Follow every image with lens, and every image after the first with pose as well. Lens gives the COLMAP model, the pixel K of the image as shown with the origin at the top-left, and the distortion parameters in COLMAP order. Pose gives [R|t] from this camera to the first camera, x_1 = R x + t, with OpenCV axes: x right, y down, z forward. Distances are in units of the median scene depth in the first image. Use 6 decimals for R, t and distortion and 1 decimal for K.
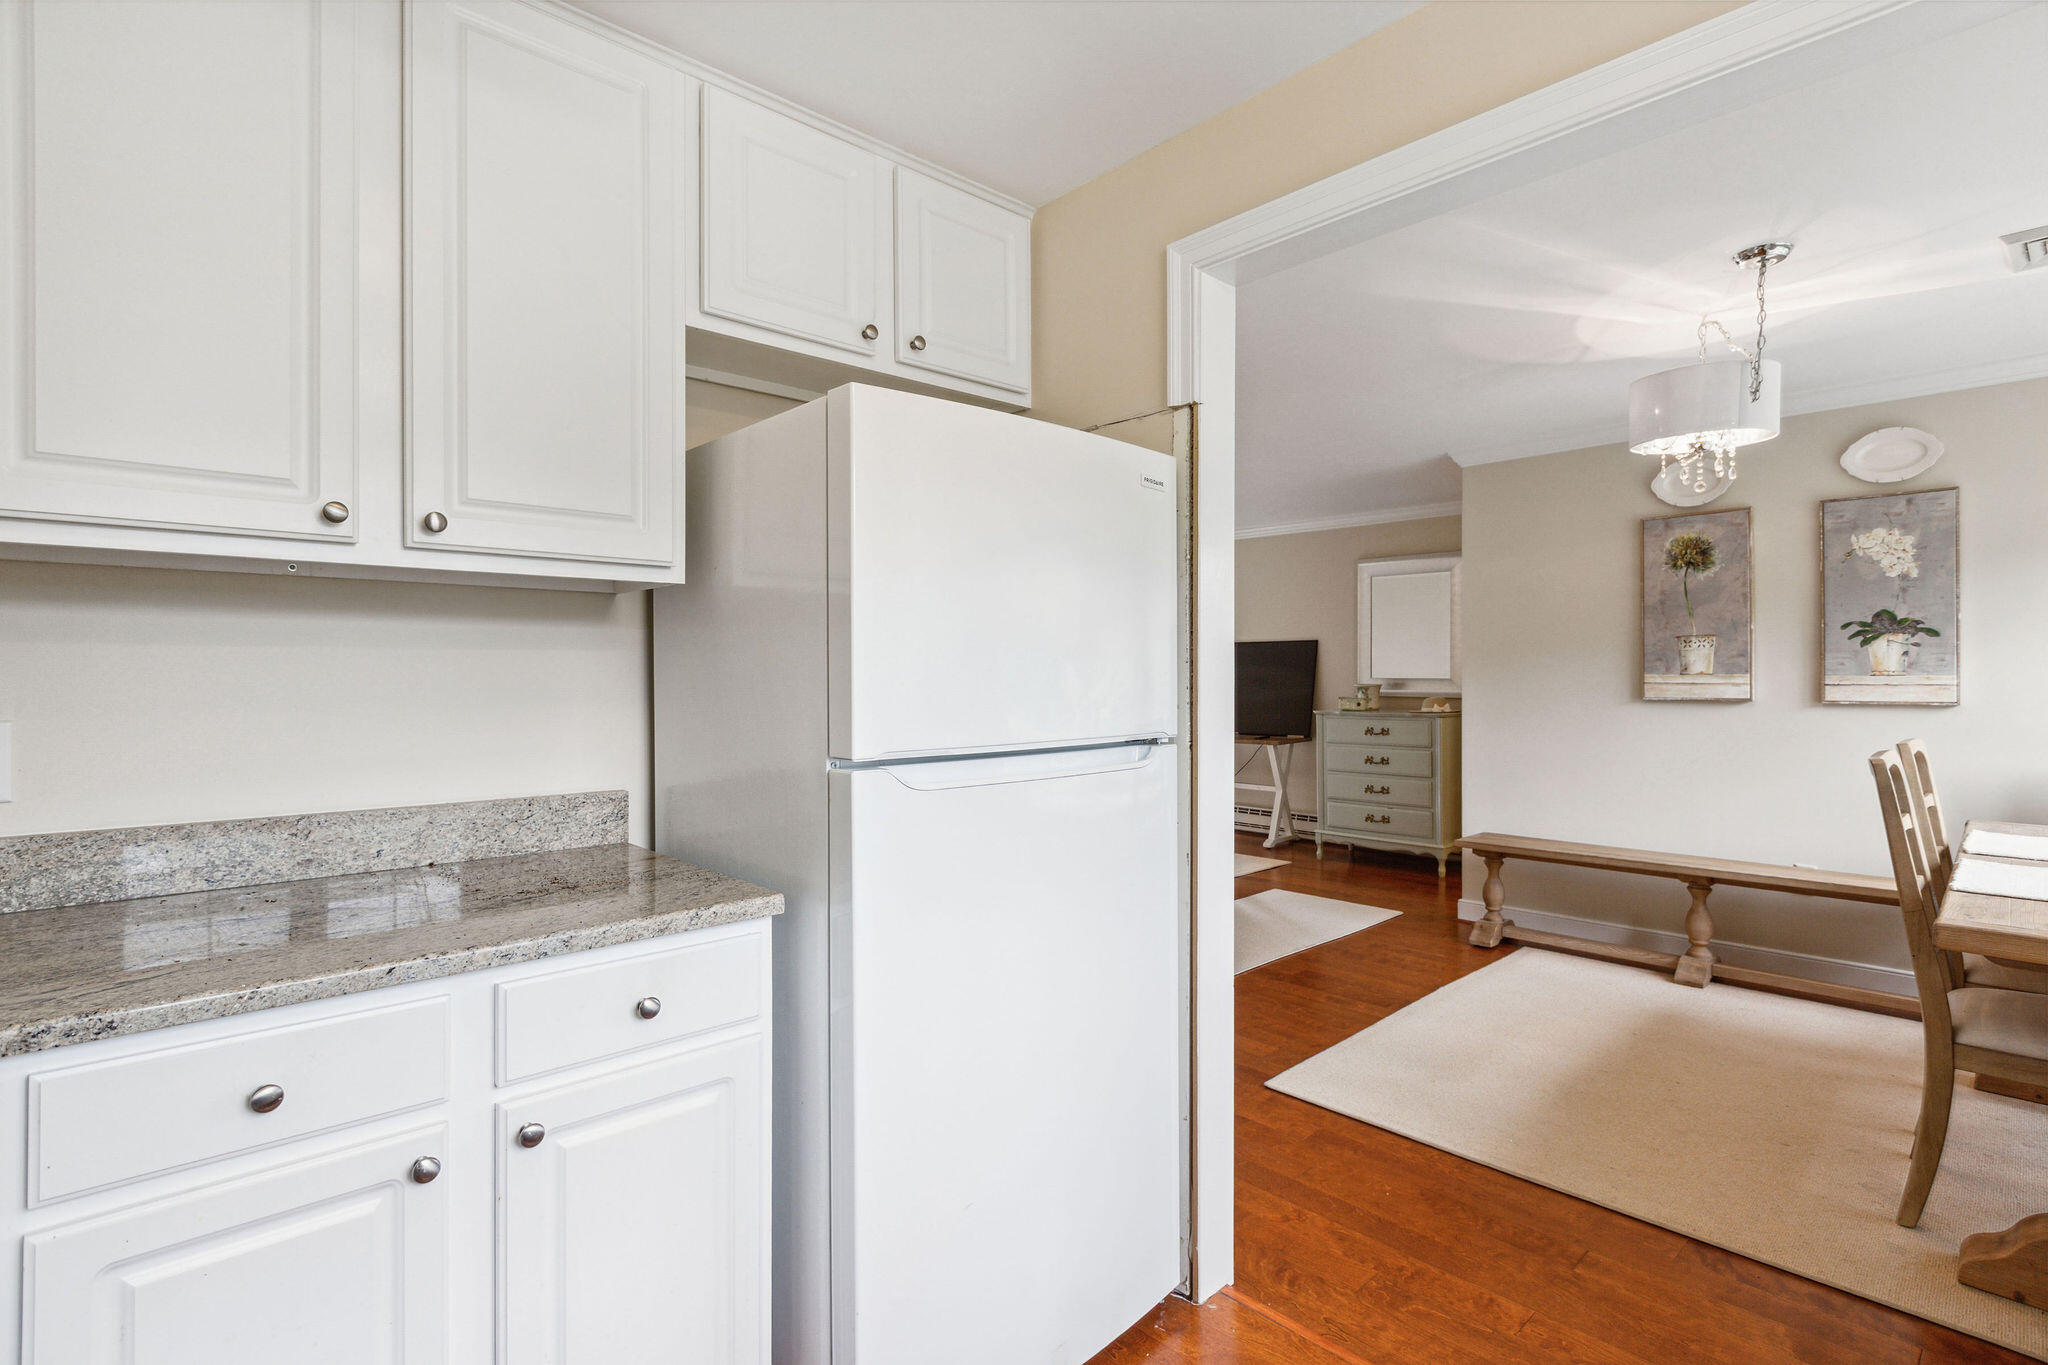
lens RADIAL K [[978.3, 0, 1022.6], [0, 978.3, 676.0], [0, 0, 1]] dist [0.001293, -0.000624]
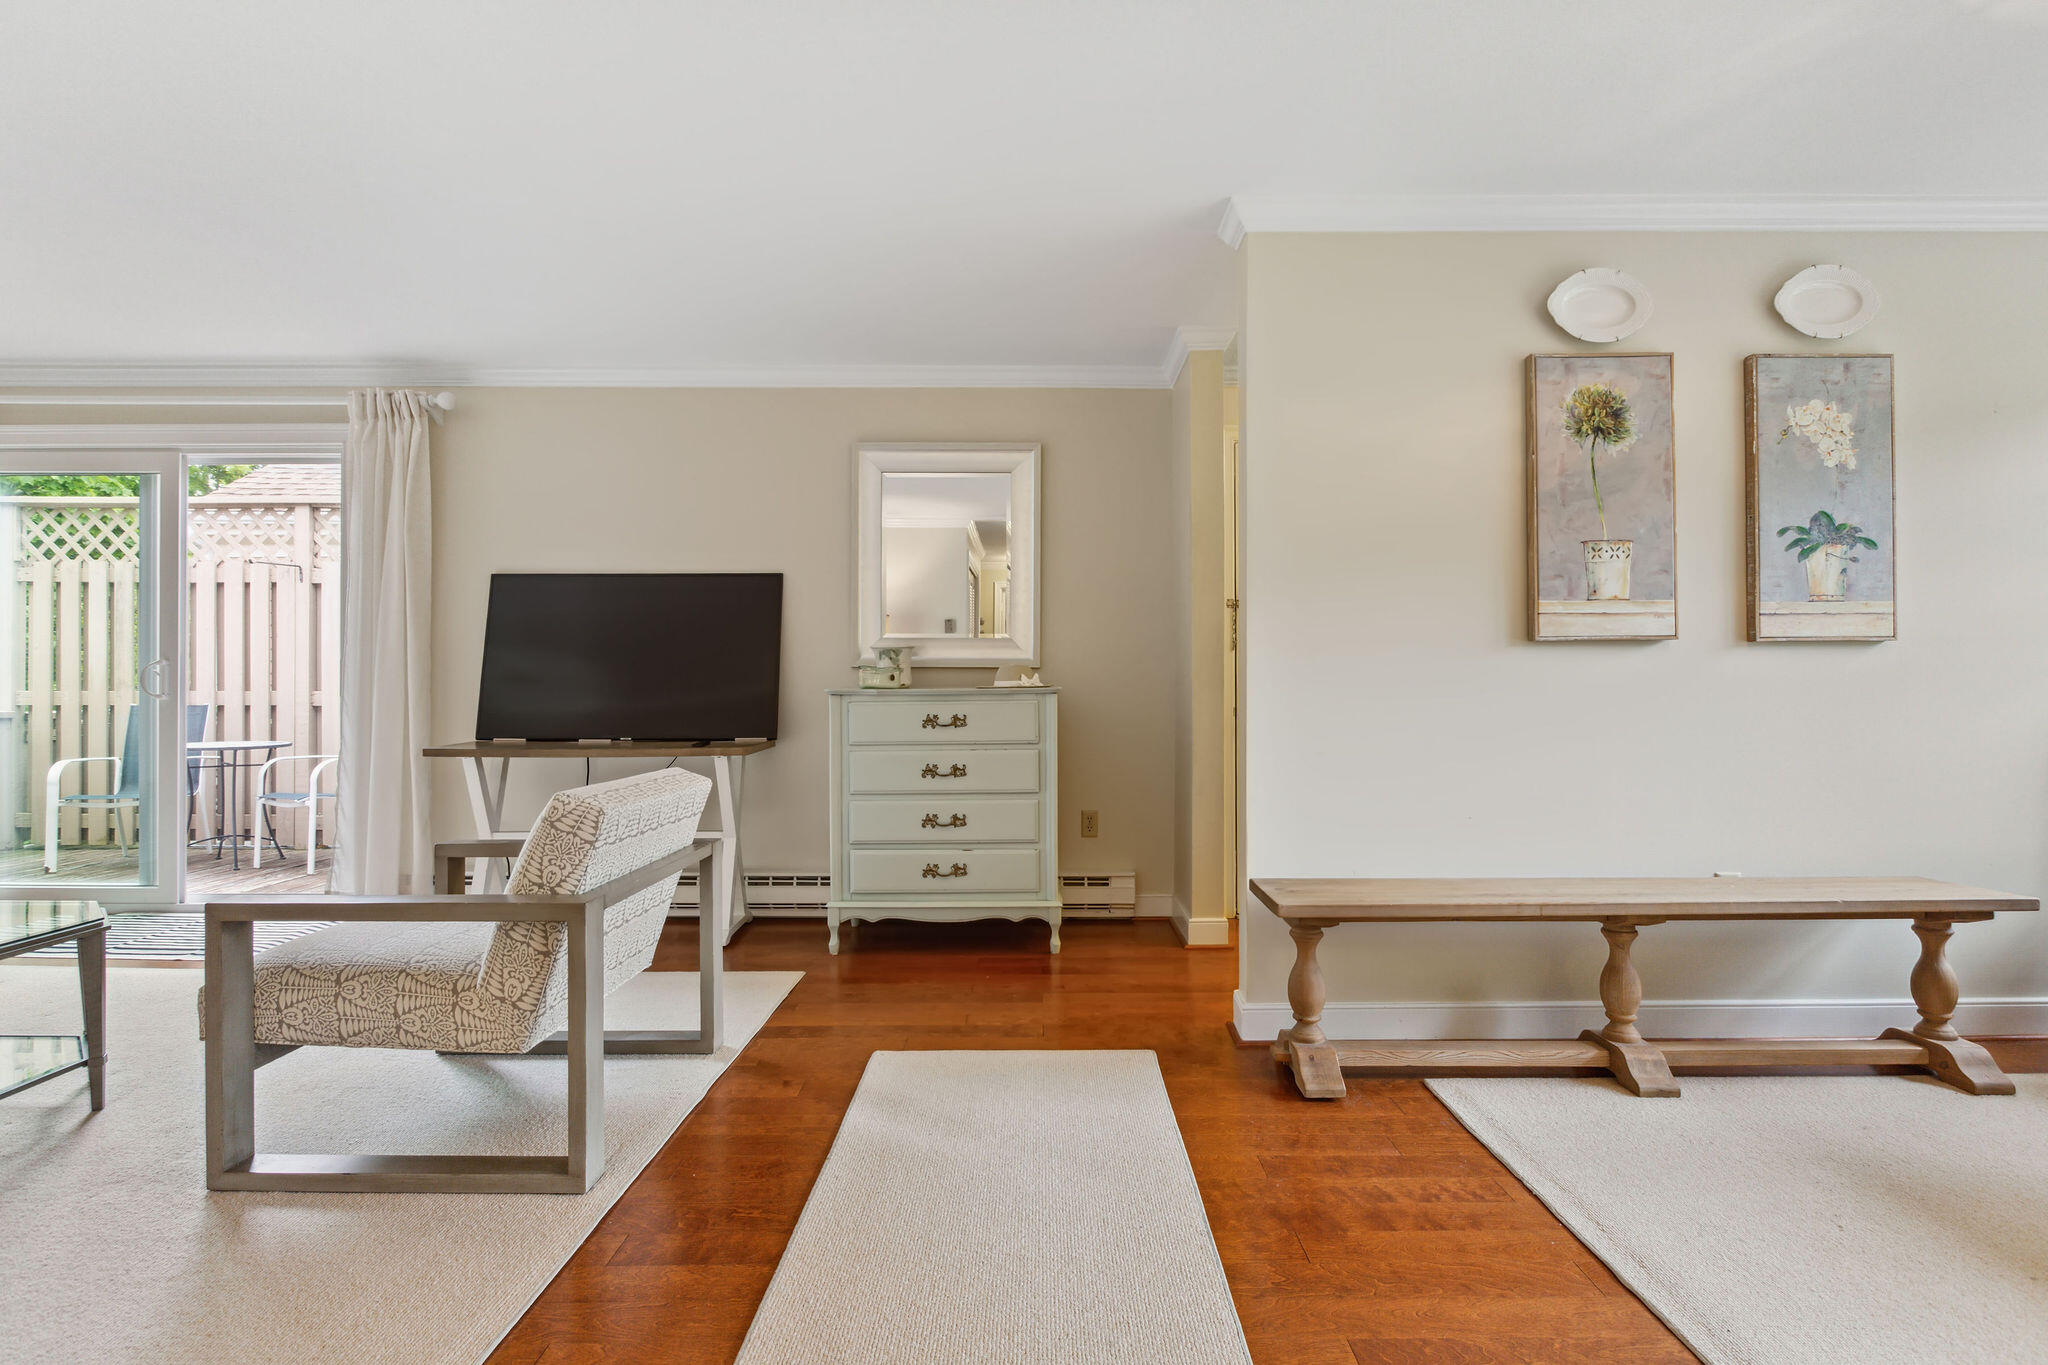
lens RADIAL K [[1017.0, 0, 1022.2], [0, 1017.0, 673.7], [0, 0, 1]] dist [0.000853, -0.000601]
pose [[0.687254, 0.010062, 0.726348, -0.070777], [0.002969, 0.999857, -0.016660, 0.056374], [-0.726411, 0.013606, 0.687126, 0.799755]]
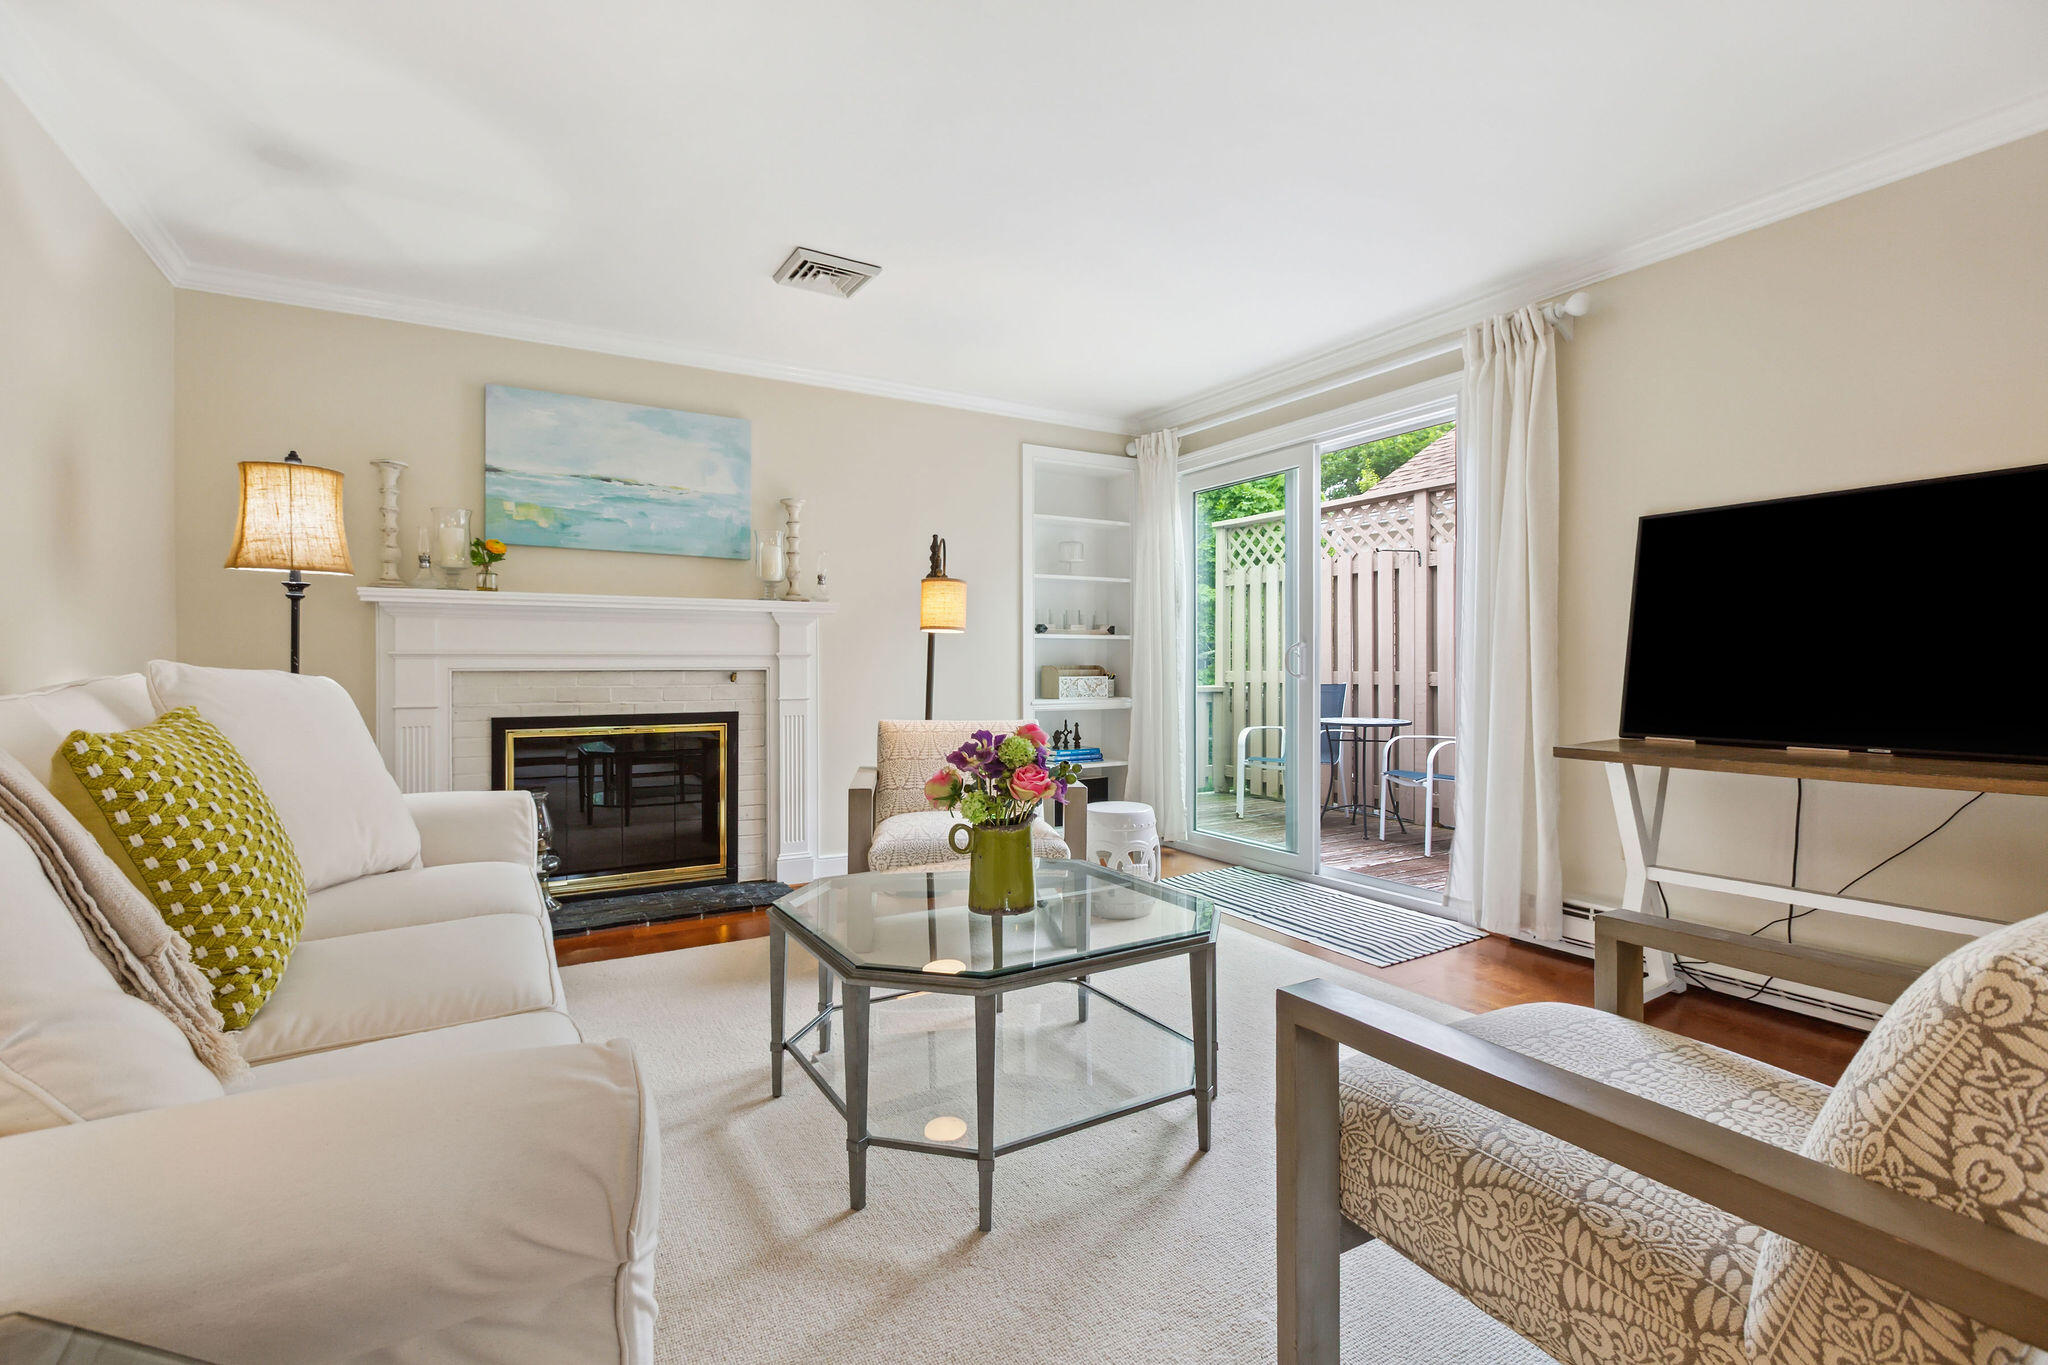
lens RADIAL K [[932.5, 0, 1021.2], [0, 932.5, 672.3], [0, 0, 1]] dist [-0.000880, 0.000032]
pose [[0.977769, 0.005335, -0.209616, -0.004908], [-0.005294, 0.999986, 0.000758, 0.055876], [0.209617, 0.000369, 0.977783, 1.100317]]
